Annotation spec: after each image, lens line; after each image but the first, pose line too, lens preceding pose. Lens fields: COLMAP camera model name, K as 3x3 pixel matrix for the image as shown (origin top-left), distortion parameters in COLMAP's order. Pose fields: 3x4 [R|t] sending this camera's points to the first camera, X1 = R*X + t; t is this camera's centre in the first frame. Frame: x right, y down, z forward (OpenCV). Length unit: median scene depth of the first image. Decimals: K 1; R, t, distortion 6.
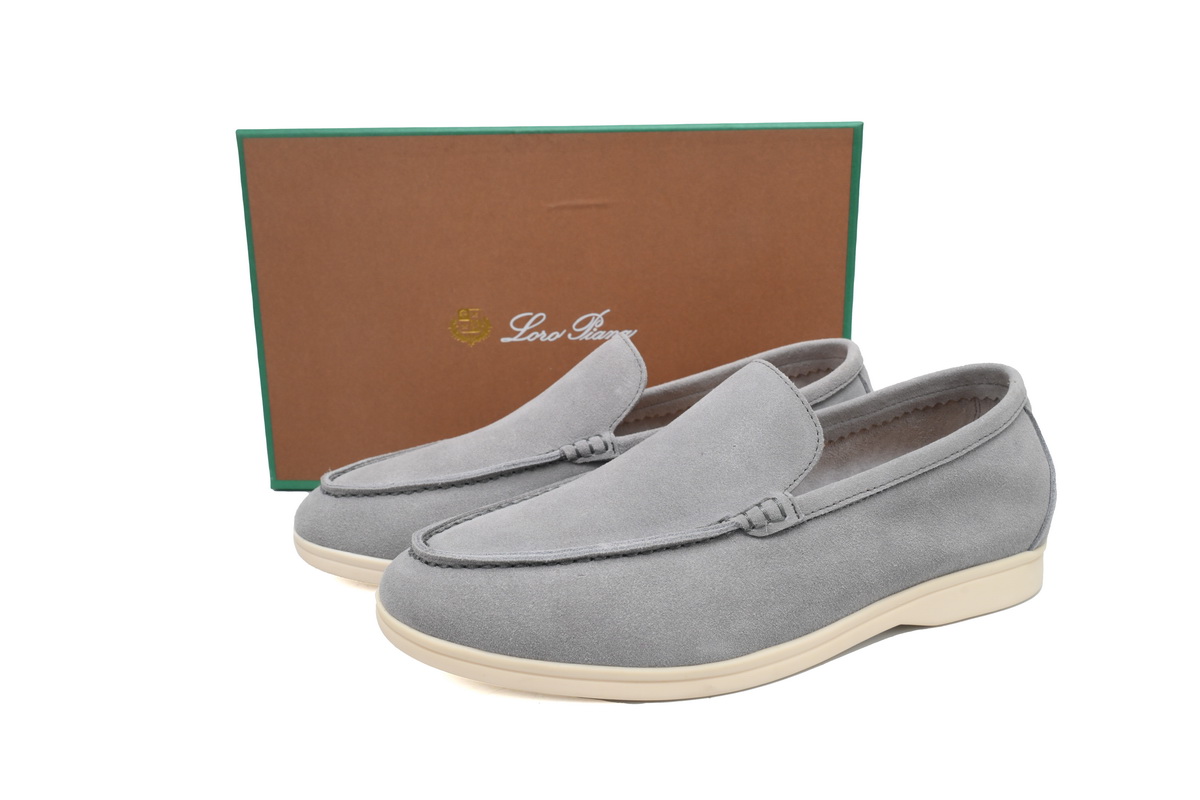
lens RADIAL K [[903.1, 0, 600.0], [0, 903.1, 400.0], [0, 0, 1]] dist [0.005271, 0.000093]
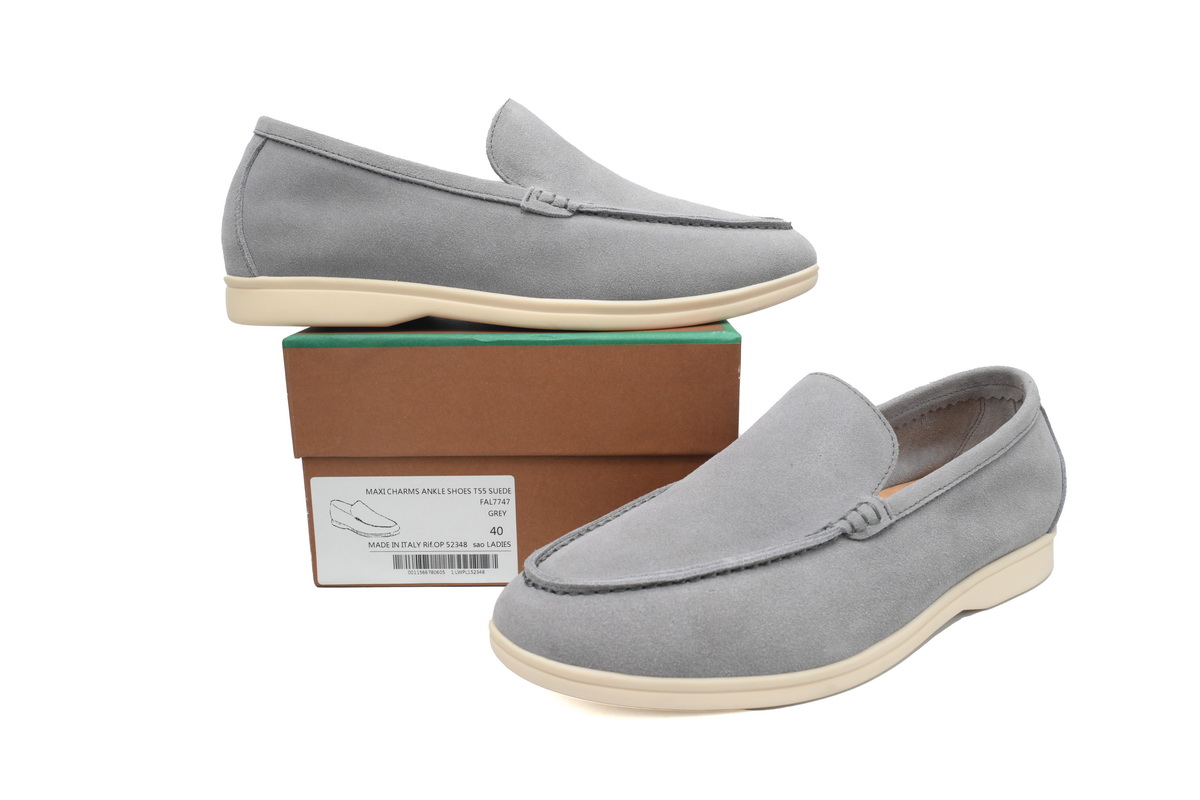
lens RADIAL K [[903.1, 0, 600.0], [0, 903.1, 400.0], [0, 0, 1]] dist [0.005271, 0.000093]
pose [[0.981142, -0.048939, 0.186990, -0.313038], [0.051039, 0.998676, -0.006426, -0.021232], [-0.186428, 0.015849, 0.982341, 0.011877]]
